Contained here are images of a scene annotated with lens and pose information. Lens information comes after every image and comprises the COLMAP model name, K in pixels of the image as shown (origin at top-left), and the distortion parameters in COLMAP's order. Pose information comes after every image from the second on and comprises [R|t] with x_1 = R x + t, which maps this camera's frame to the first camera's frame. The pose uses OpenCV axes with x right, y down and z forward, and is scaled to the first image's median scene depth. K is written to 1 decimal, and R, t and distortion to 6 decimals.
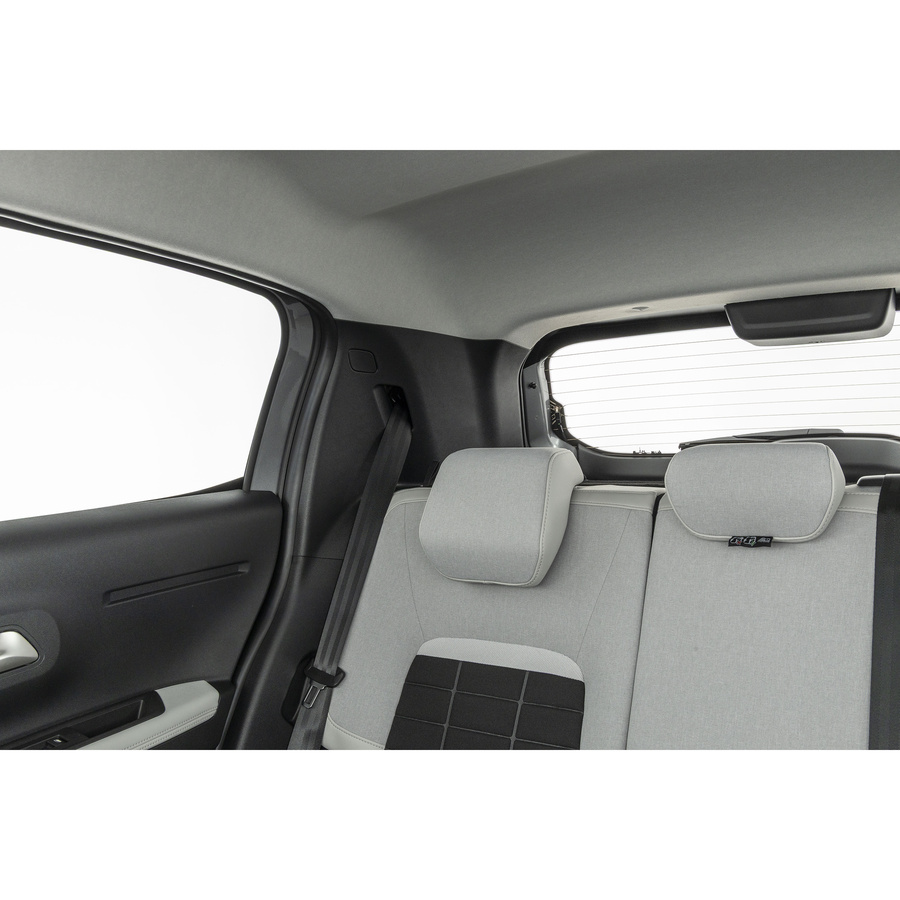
lens RADIAL K [[877.7, 0, 447.6], [0, 877.7, 453.0], [0, 0, 1]] dist [0.015576, 0.000000]
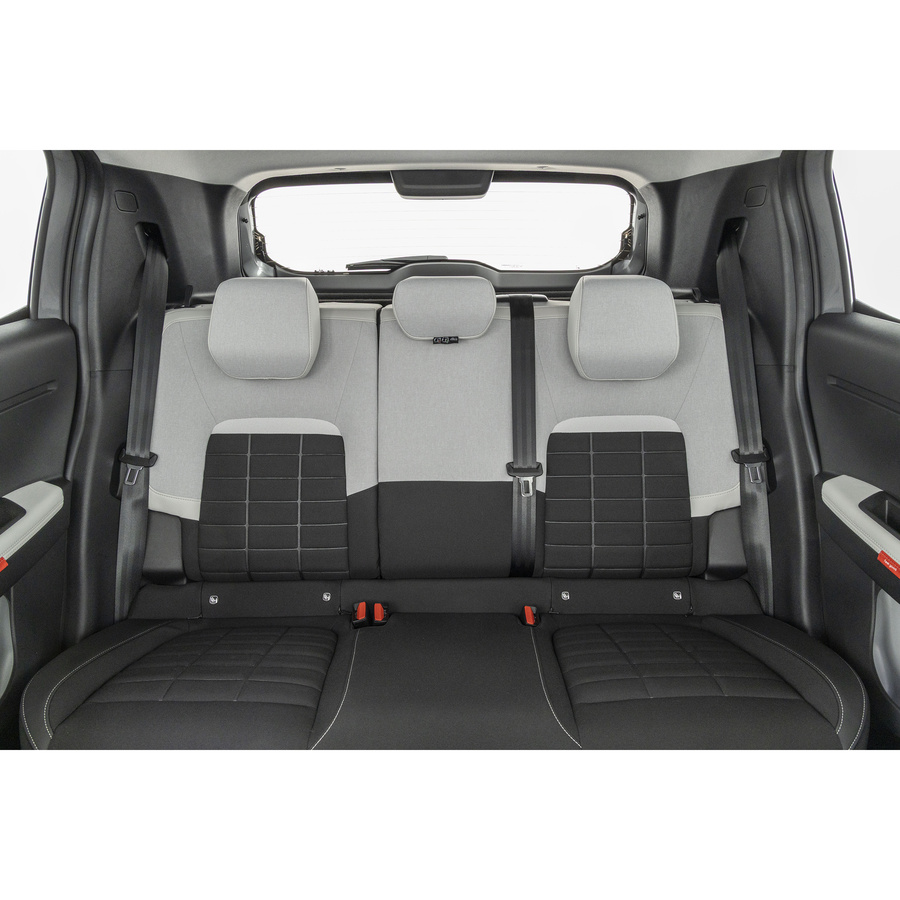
lens RADIAL K [[604.7, 0, 449.2], [0, 604.7, 454.4], [0, 0, 1]] dist [0.003266, -0.001288]
pose [[0.842783, -0.168360, 0.511245, -0.206156], [-0.005735, 0.946960, 0.321301, -0.047358], [-0.538222, -0.273720, 0.797116, 0.027053]]
